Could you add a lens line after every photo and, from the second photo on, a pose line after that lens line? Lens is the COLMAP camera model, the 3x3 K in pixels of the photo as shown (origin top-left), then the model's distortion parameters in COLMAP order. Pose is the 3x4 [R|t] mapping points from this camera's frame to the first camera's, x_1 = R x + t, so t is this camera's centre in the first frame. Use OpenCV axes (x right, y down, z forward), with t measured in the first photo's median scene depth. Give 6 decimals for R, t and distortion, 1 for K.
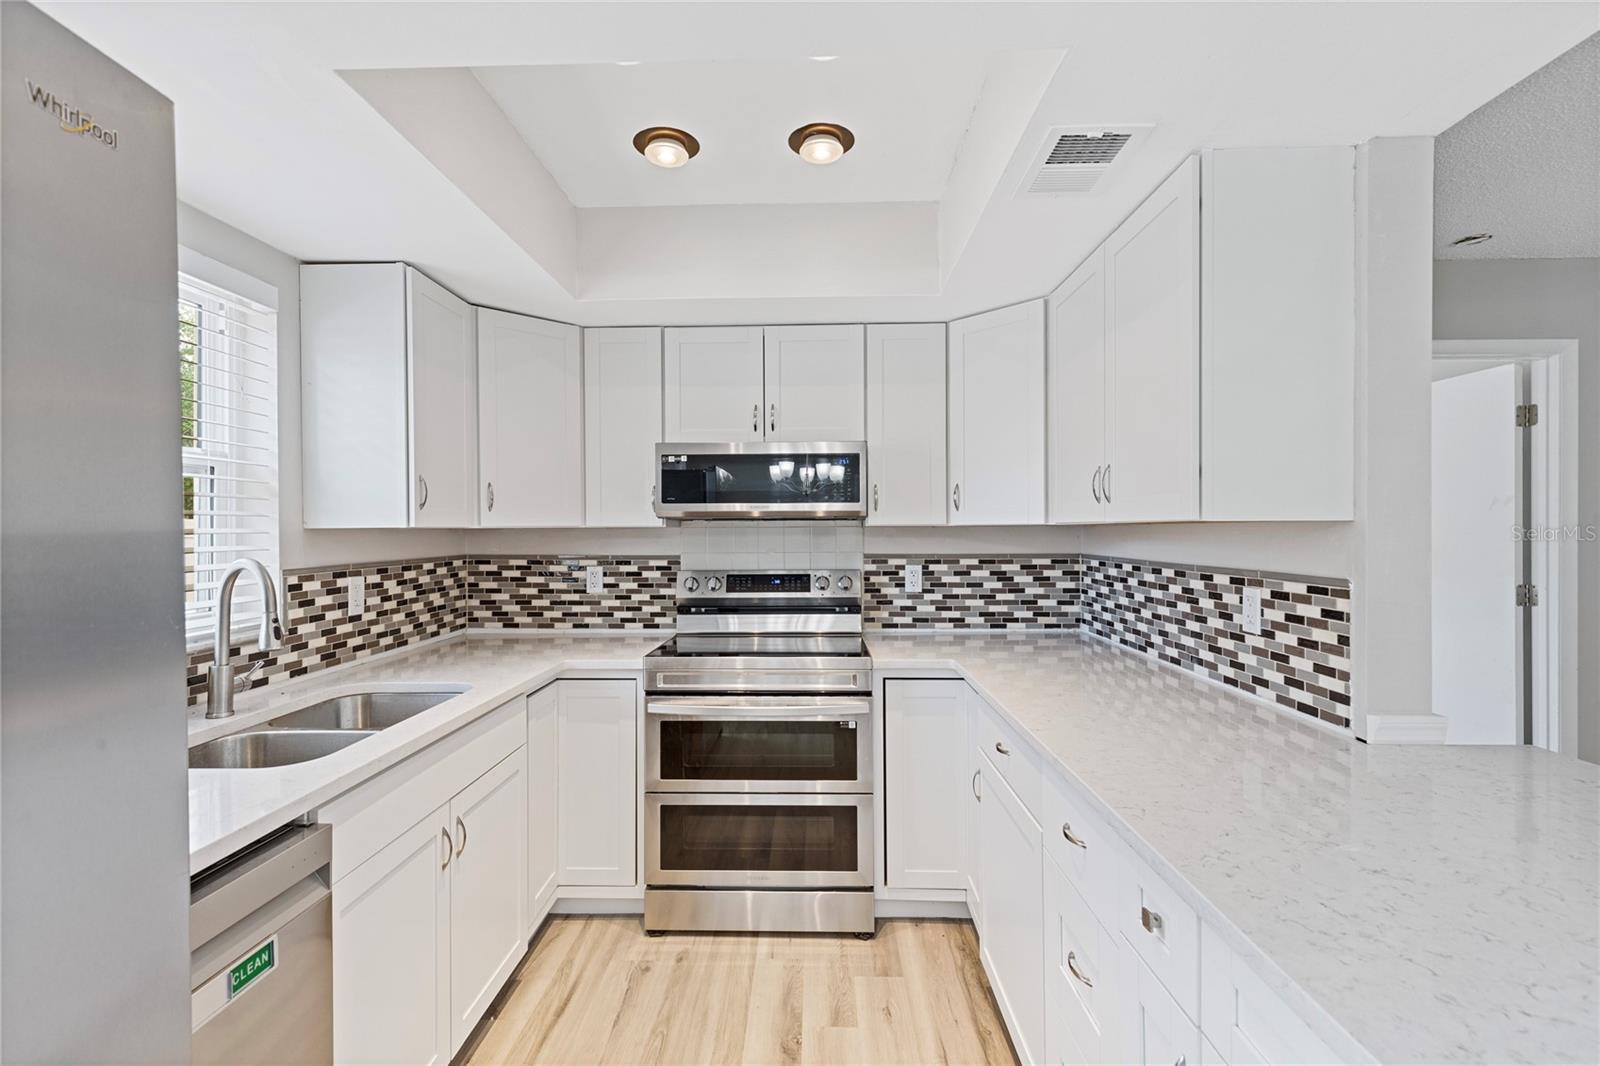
lens RADIAL K [[726.3, 0, 801.3], [0, 726.3, 531.6], [0, 0, 1]] dist [0.006589, -0.000084]
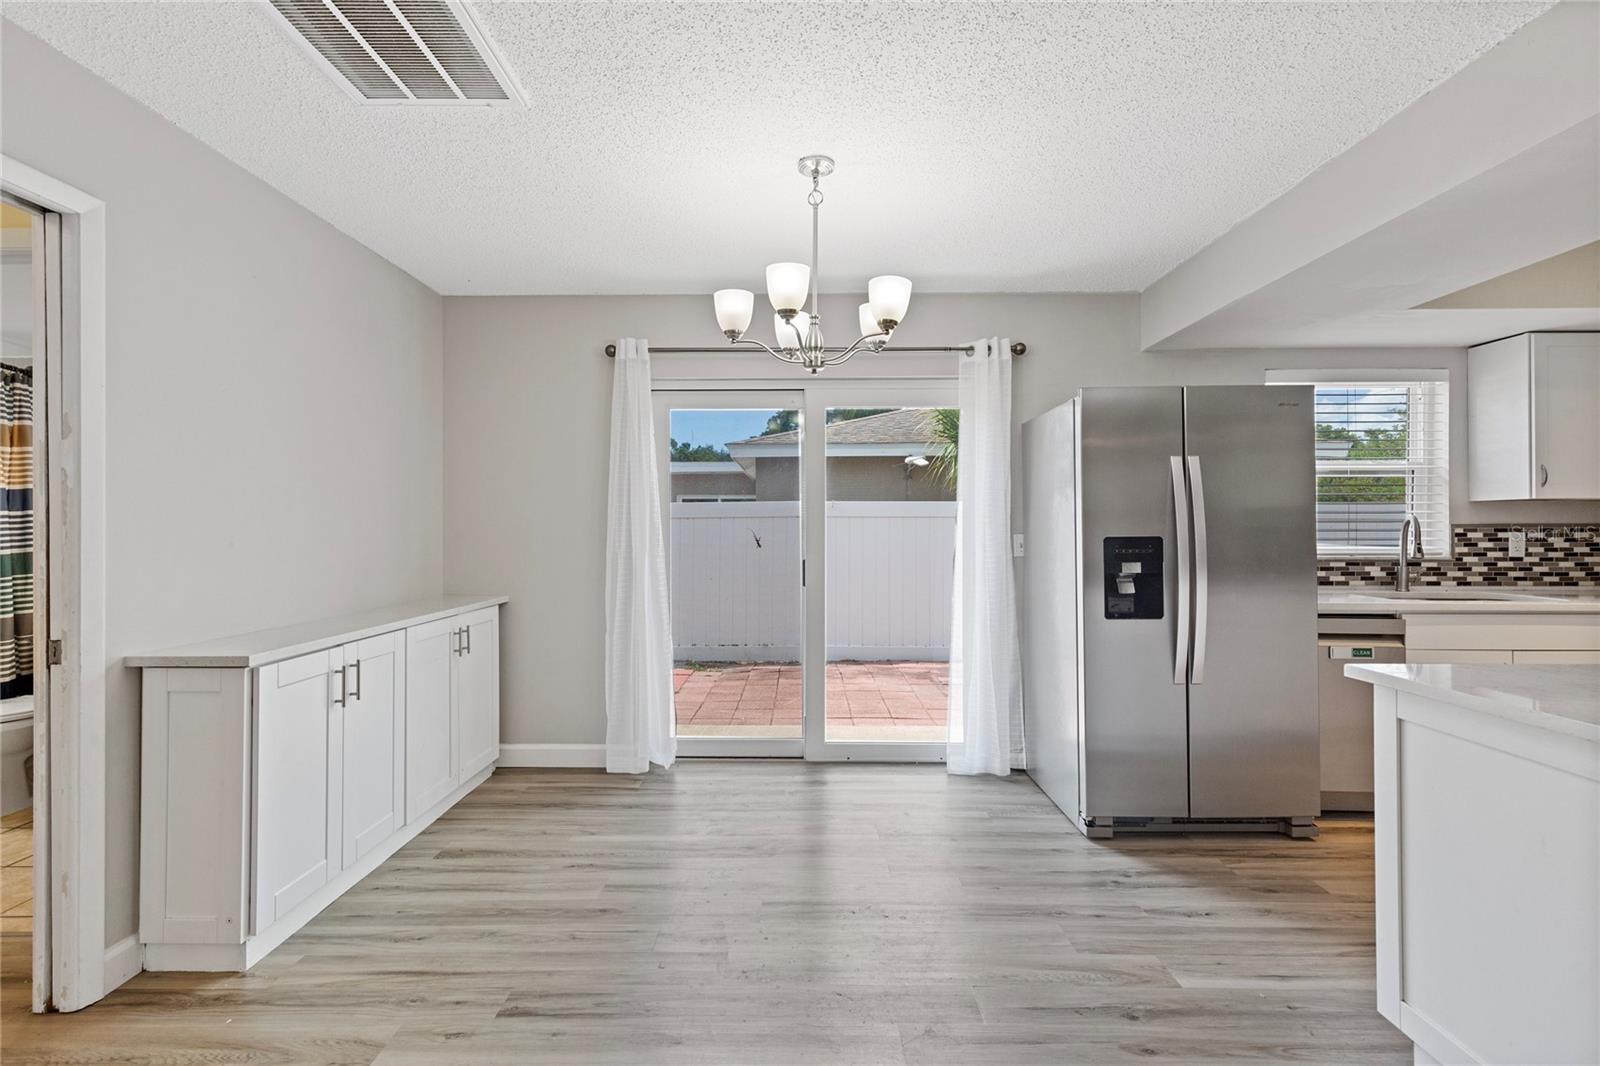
lens RADIAL K [[724.3, 0, 790.9], [0, 724.3, 526.1], [0, 0, 1]] dist [0.004811, 0.000287]
pose [[0.011428, 0.003529, -0.999928, 0.783303], [-0.002708, 0.999990, 0.003498, 0.040803], [0.999931, 0.002667, 0.011438, -0.478499]]
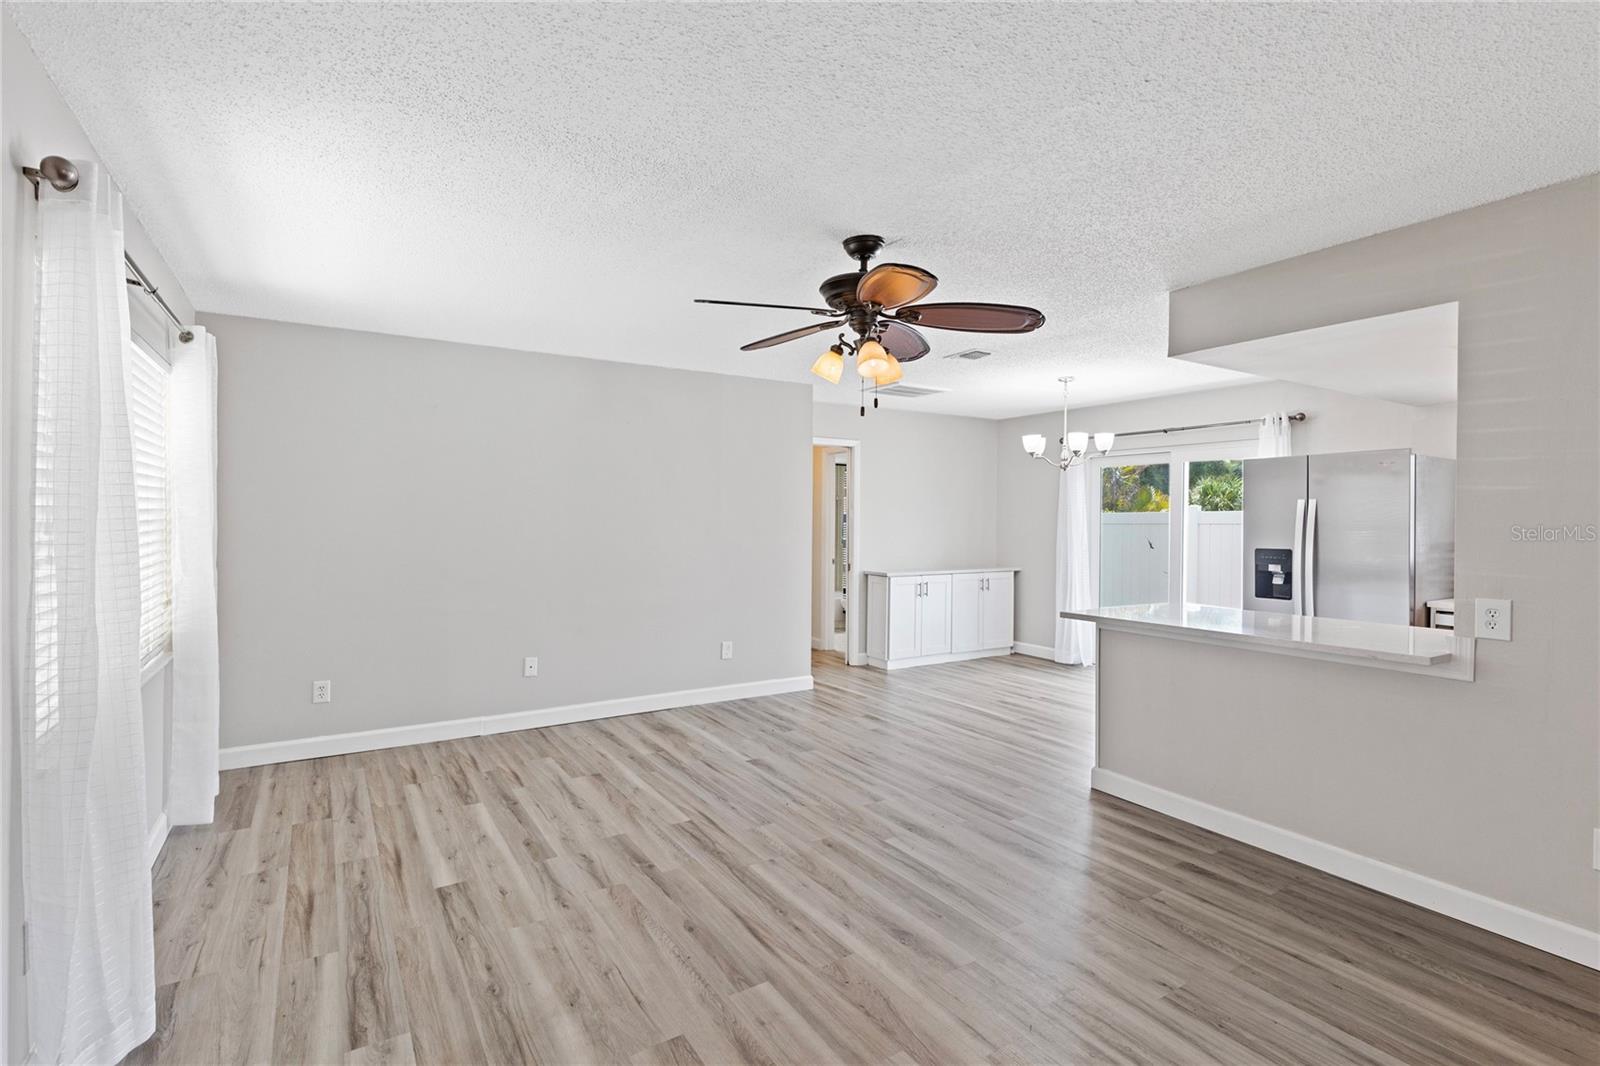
lens RADIAL K [[757.2, 0, 798.5], [0, 757.2, 517.2], [0, 0, 1]] dist [0.009327, -0.000034]
pose [[-0.830193, -0.003295, -0.557467, 1.662518], [-0.005672, 0.999981, 0.002535, -0.012760], [0.557447, 0.005266, -0.830196, 0.862896]]
